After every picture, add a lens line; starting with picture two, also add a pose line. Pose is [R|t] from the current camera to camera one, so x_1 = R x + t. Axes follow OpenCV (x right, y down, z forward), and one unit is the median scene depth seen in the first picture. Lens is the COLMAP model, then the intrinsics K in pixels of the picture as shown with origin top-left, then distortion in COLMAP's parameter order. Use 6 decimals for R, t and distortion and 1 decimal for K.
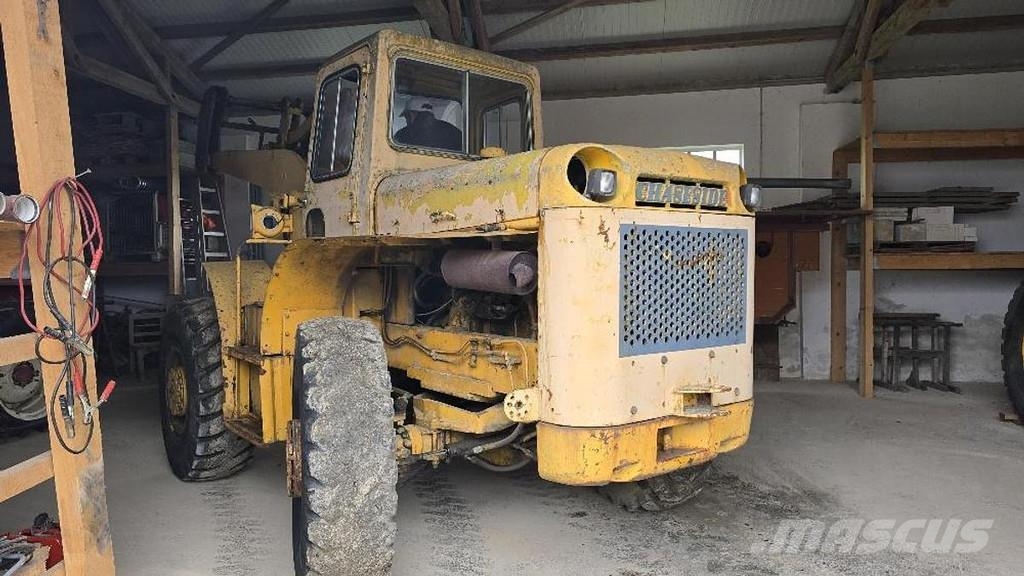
lens RADIAL K [[694.1, 0, 494.3], [0, 694.1, 289.2], [0, 0, 1]] dist [0.057748, -0.005561]
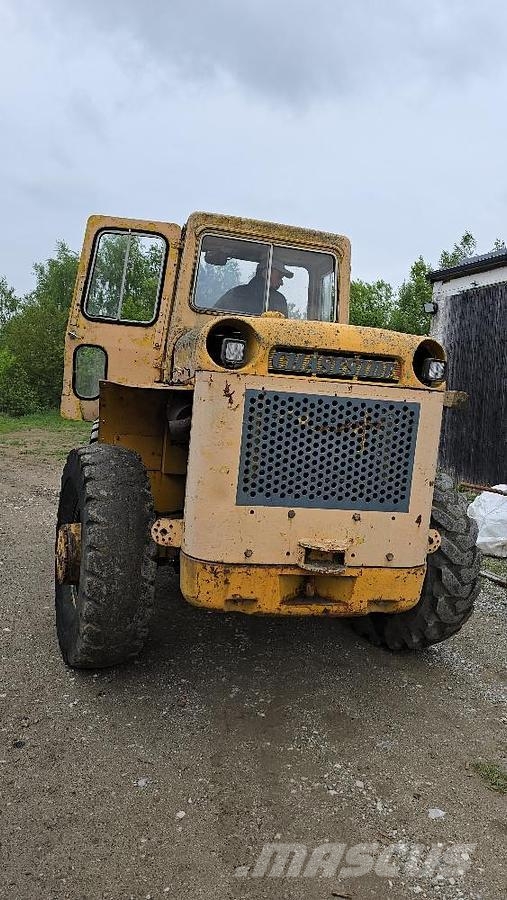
lens RADIAL K [[610.1, 0, 260.2], [0, 610.1, 442.8], [0, 0, 1]] dist [0.057748, -0.005561]
pose [[0.911421, 0.113524, -0.395506, 0.566448], [-0.100549, 0.993495, 0.053457, -0.057862], [0.399002, -0.008954, 0.916907, 0.093202]]
